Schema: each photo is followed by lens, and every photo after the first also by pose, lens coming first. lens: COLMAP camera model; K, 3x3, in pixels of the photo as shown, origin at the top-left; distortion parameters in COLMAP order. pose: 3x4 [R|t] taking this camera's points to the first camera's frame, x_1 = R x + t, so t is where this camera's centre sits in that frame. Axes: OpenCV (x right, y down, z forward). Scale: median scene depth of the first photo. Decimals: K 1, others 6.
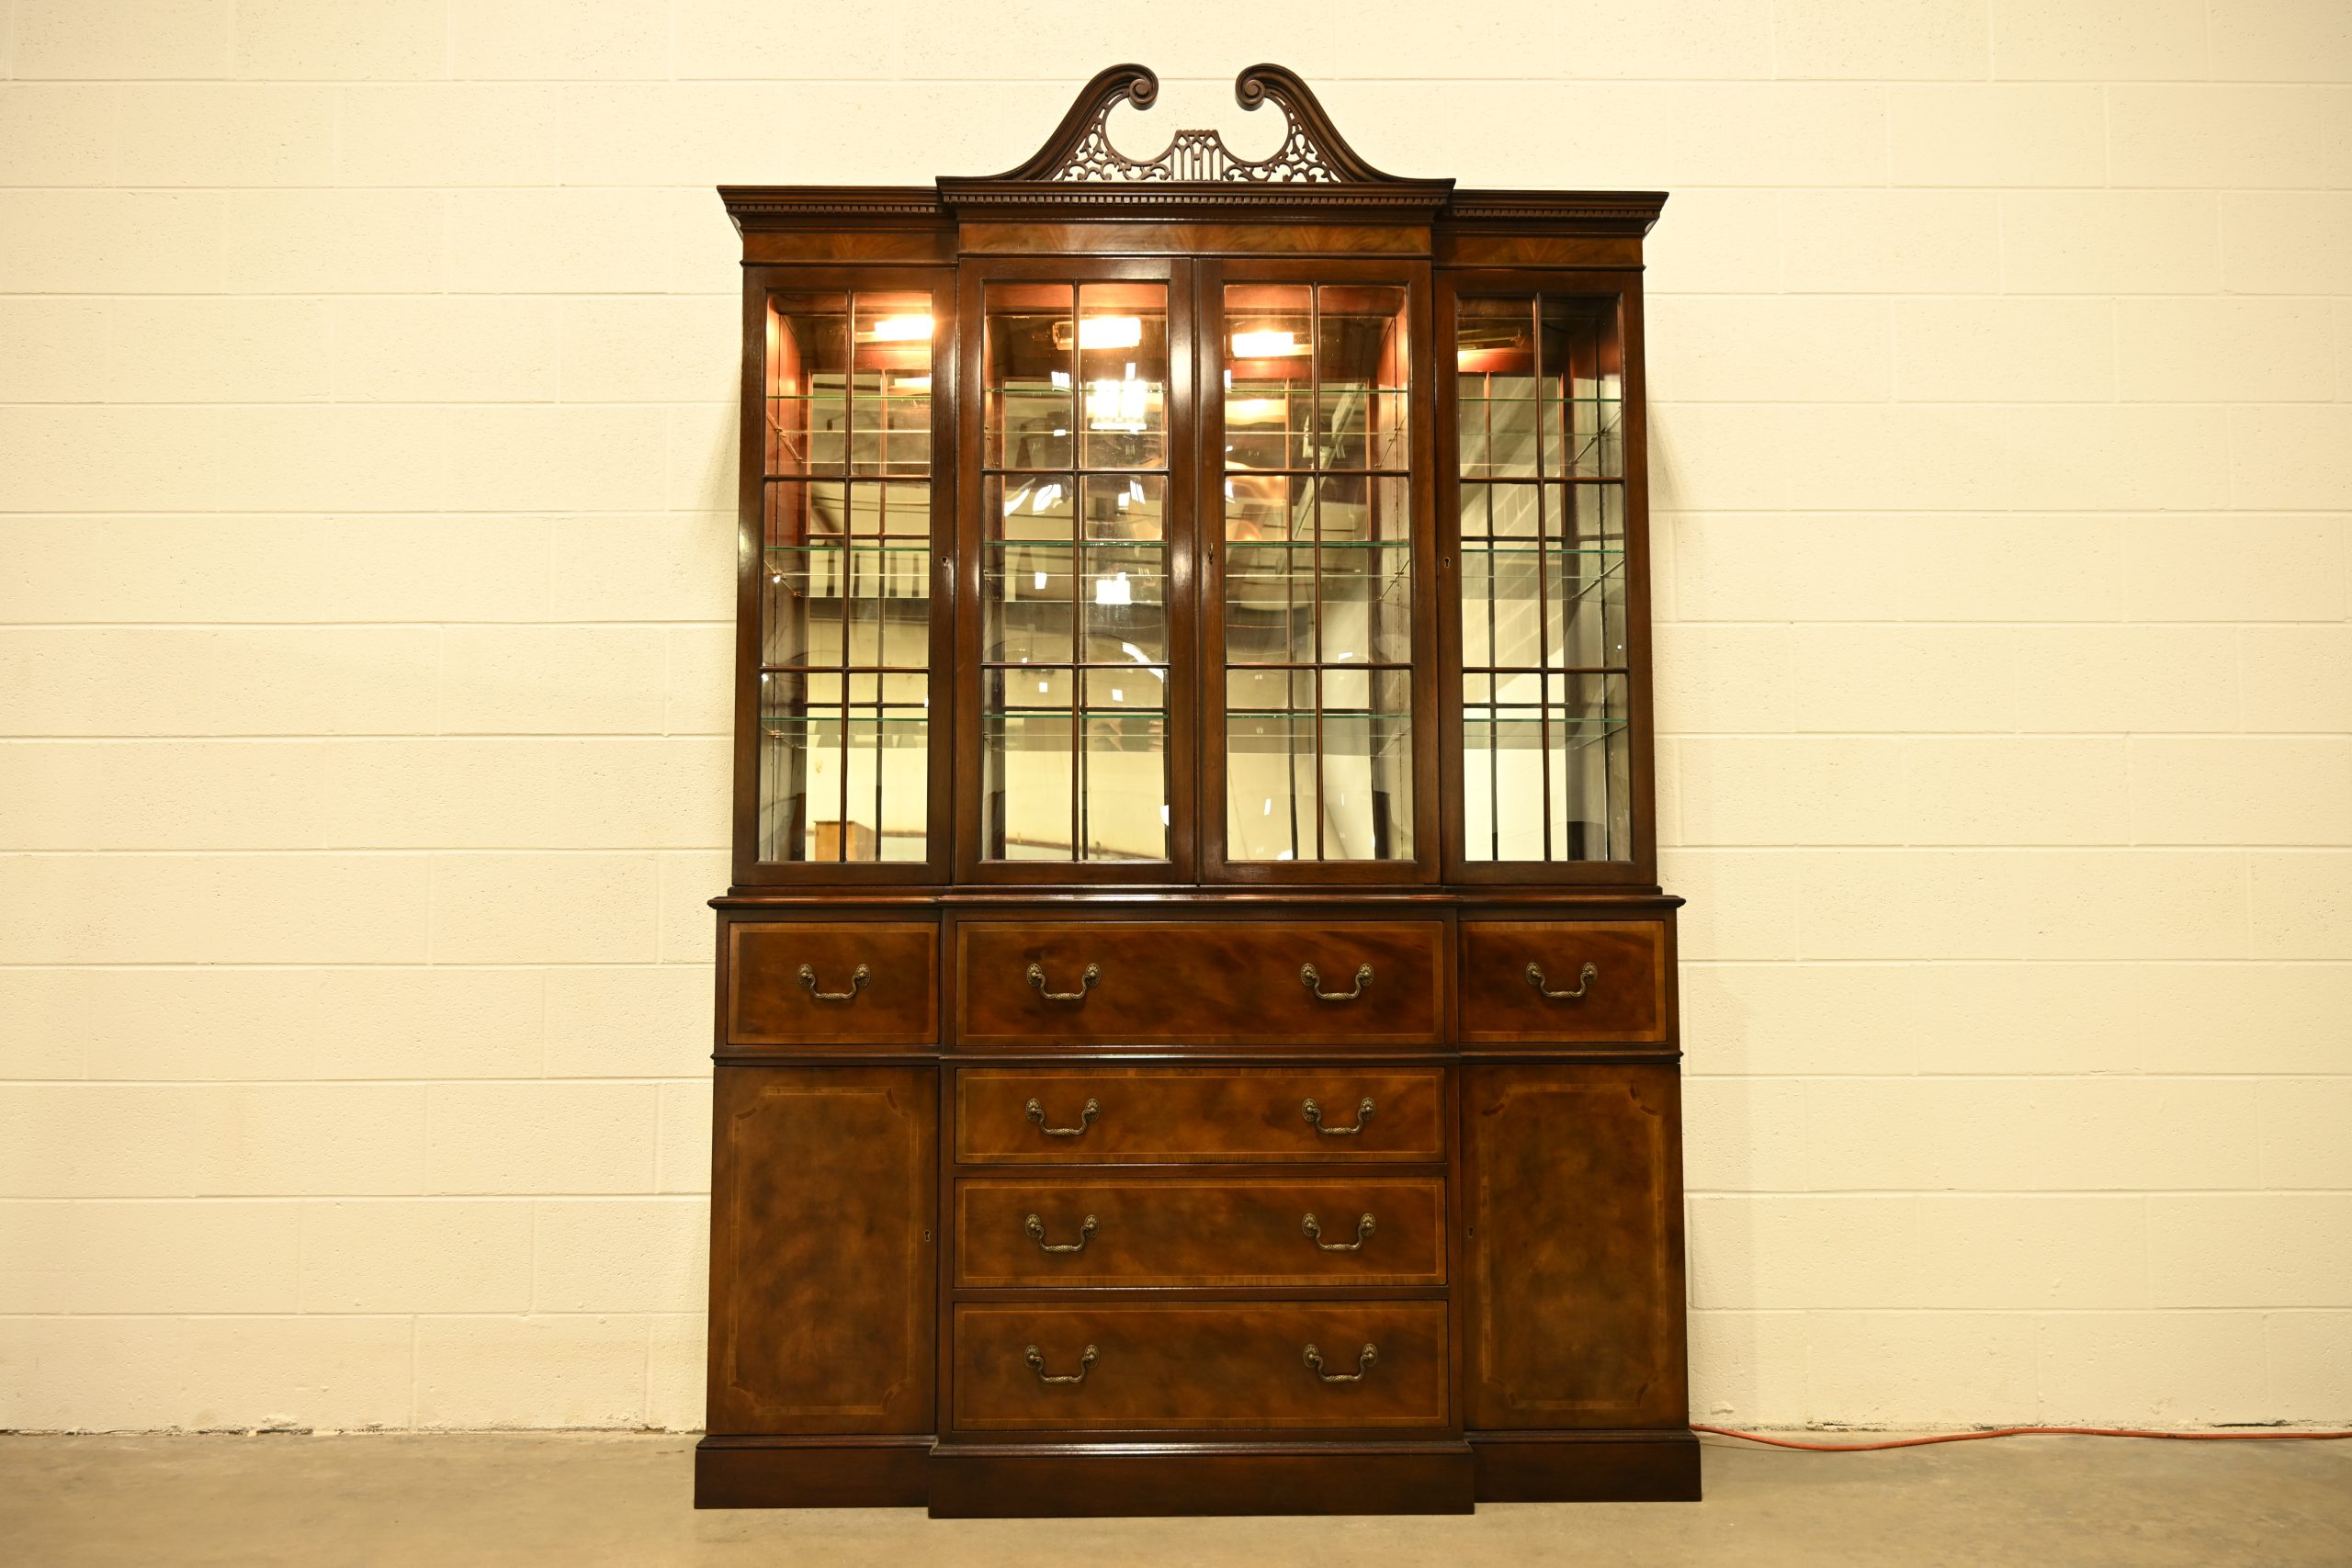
lens RADIAL K [[1992.2, 0, 1176.2], [0, 1992.2, 782.8], [0, 0, 1]] dist [0.001625, -0.004199]
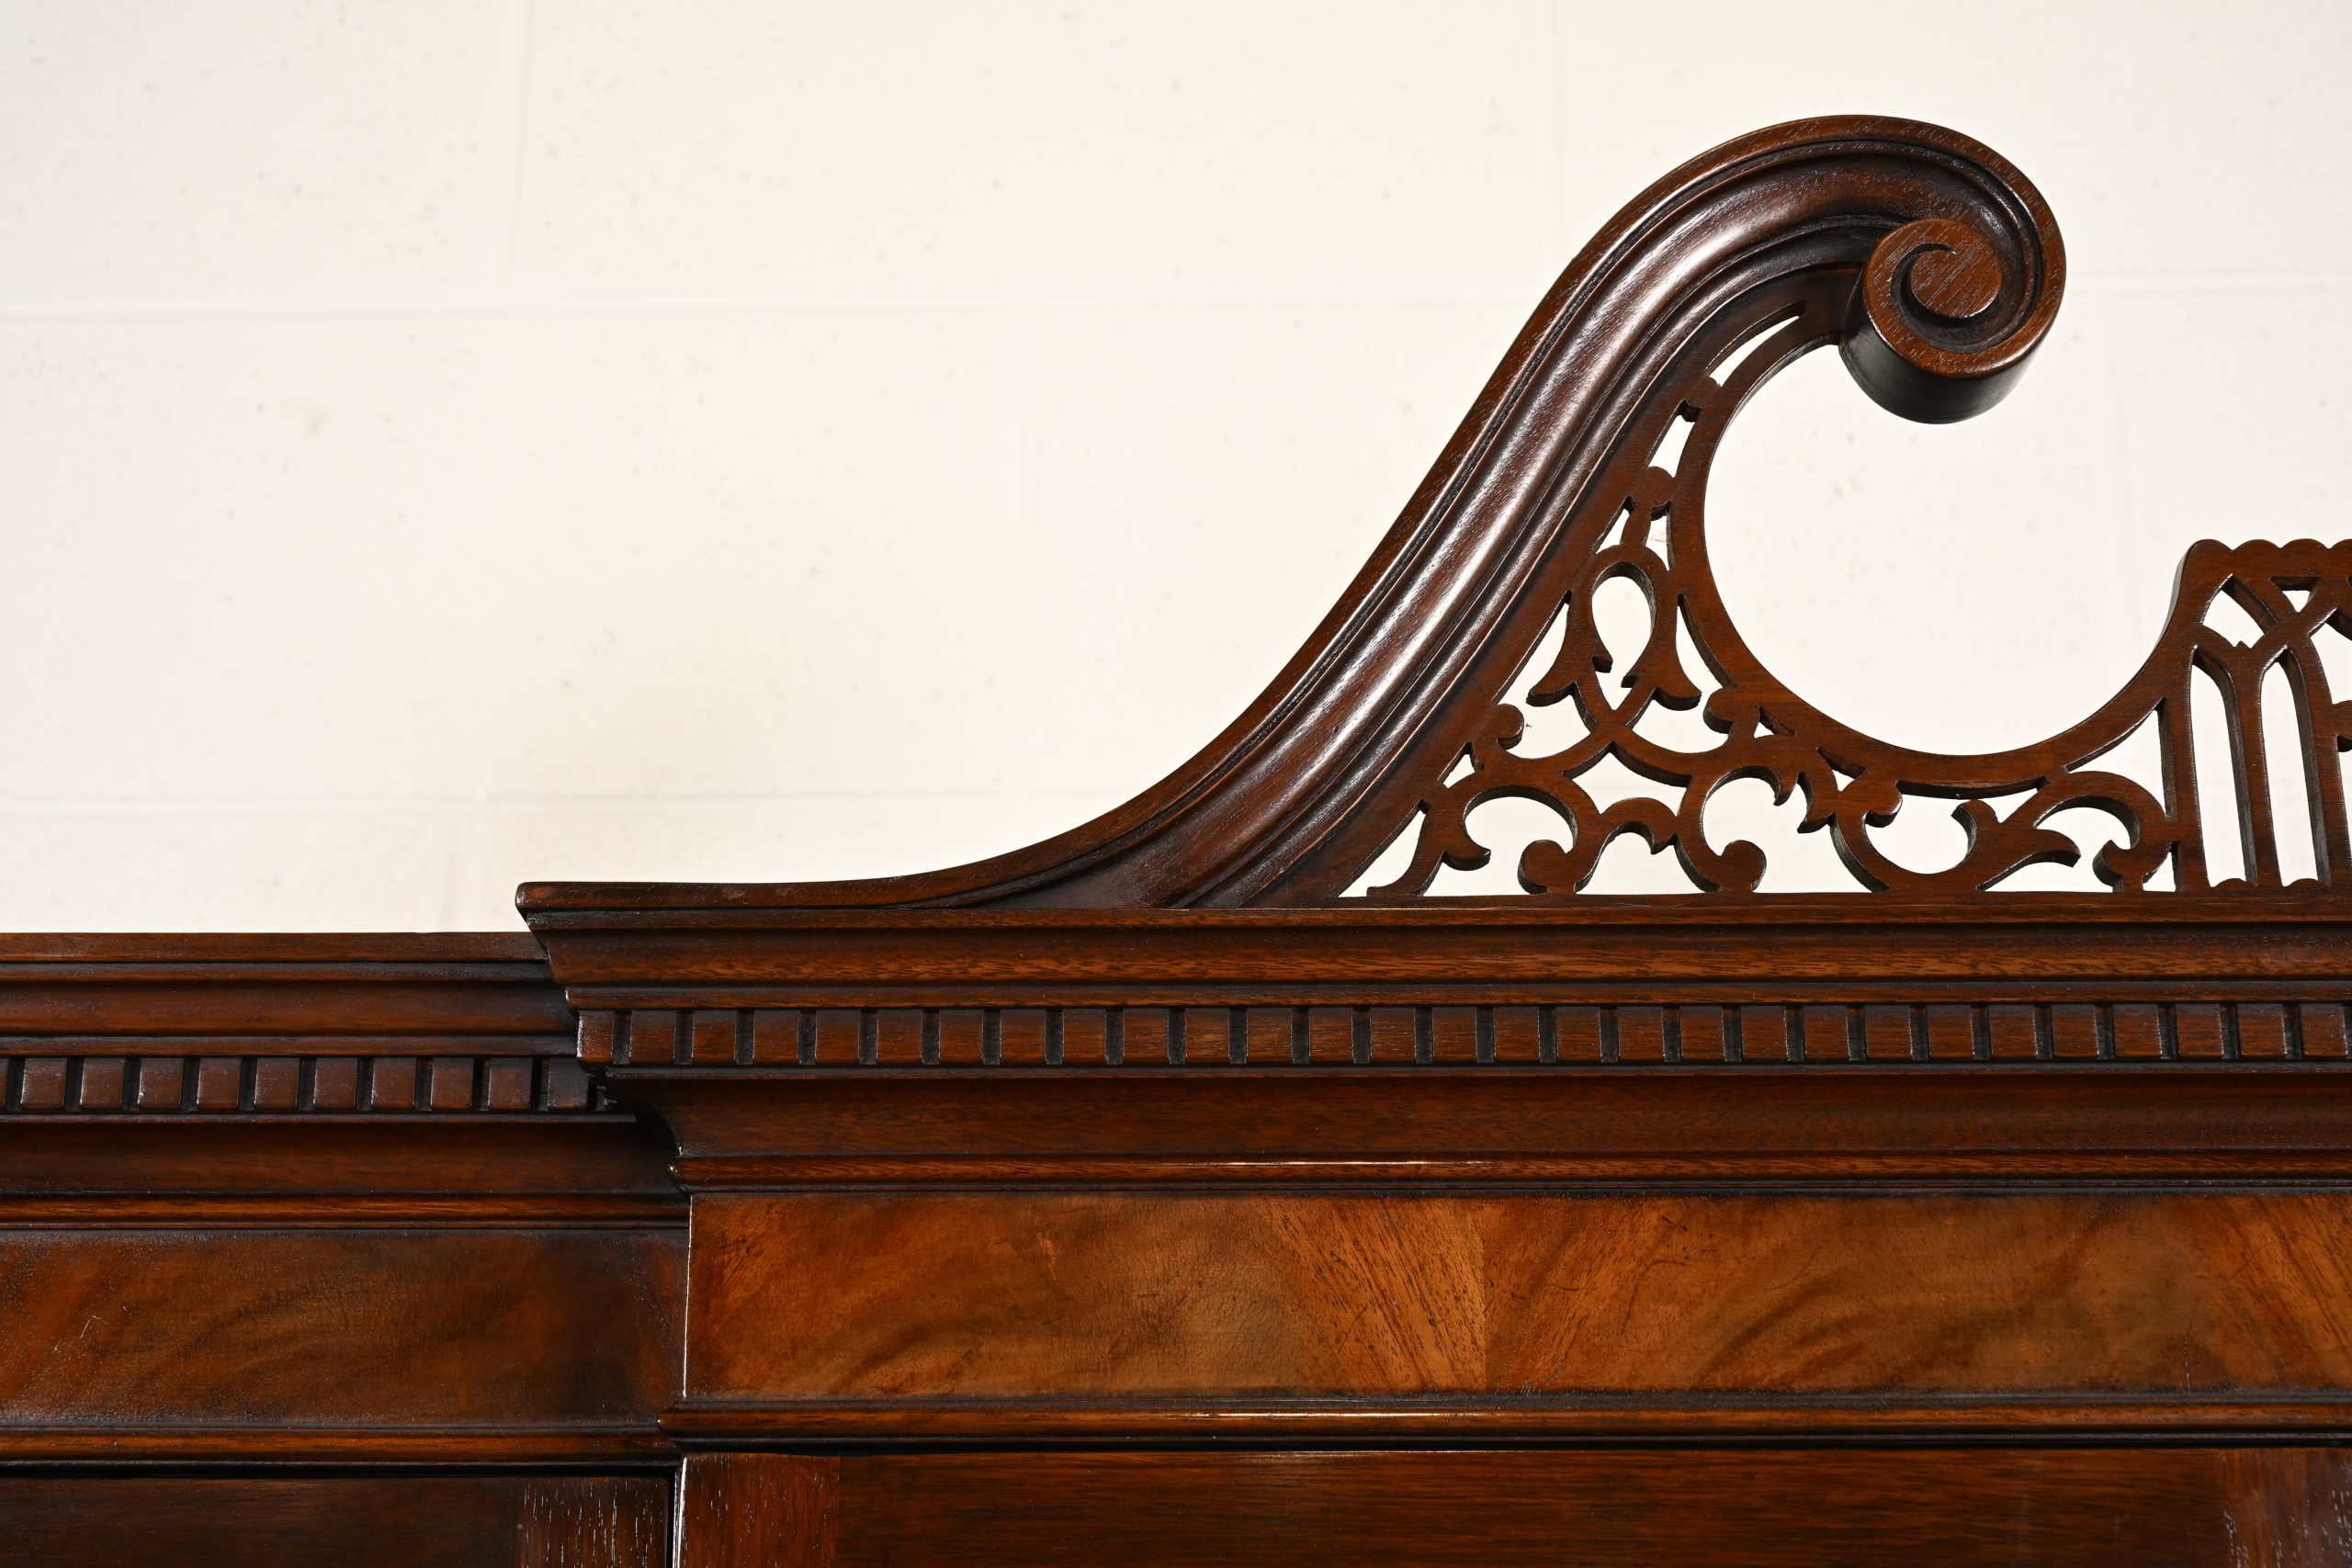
lens RADIAL K [[2896.0, 0, 1207.1], [0, 2896.0, 909.4], [0, 0, 1]] dist [0.020751, -0.000510]
pose [[0.999777, -0.006461, -0.020111, -0.070657], [0.002761, 0.983878, -0.178822, -0.275230], [0.020942, 0.178727, 0.983676, 0.829441]]
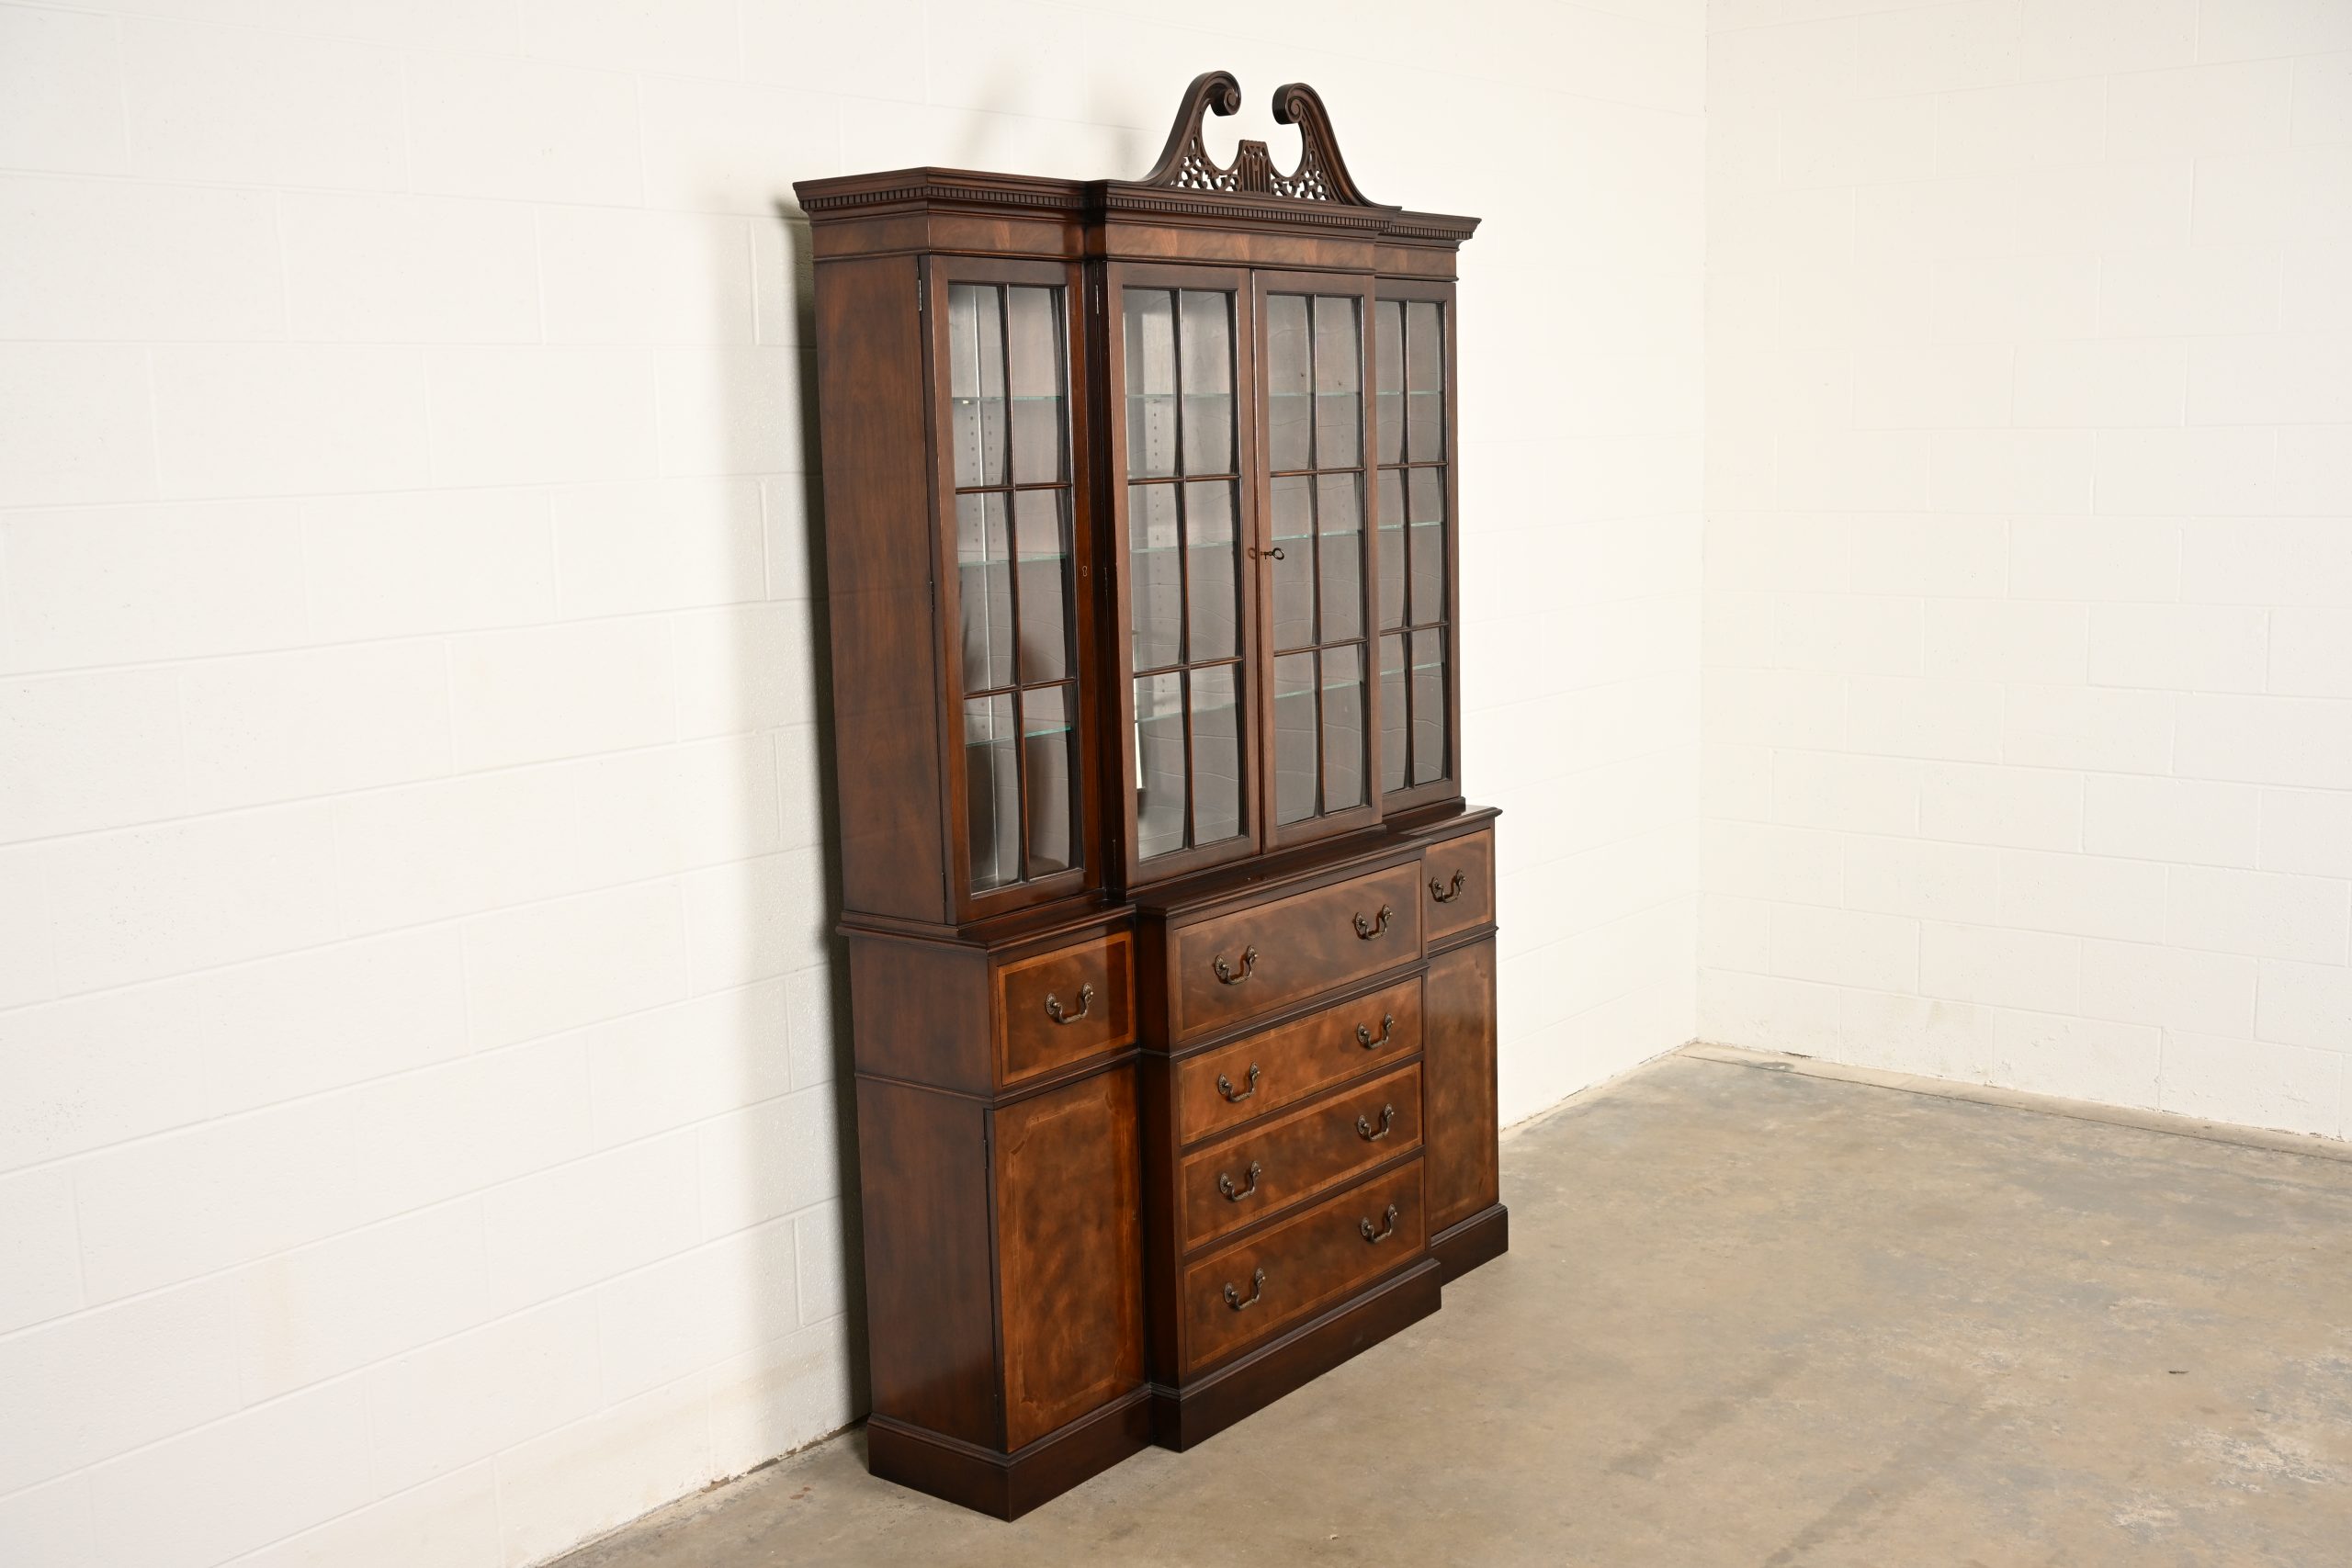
lens RADIAL K [[2421.5, 0, 1172.9], [0, 2421.5, 776.3], [0, 0, 1]] dist [-0.010522, -0.007077]
pose [[0.633852, -0.124387, 0.763387, -1.068898], [-0.041934, 0.980005, 0.194501, -0.257964], [-0.772317, -0.155297, 0.615962, 0.211435]]
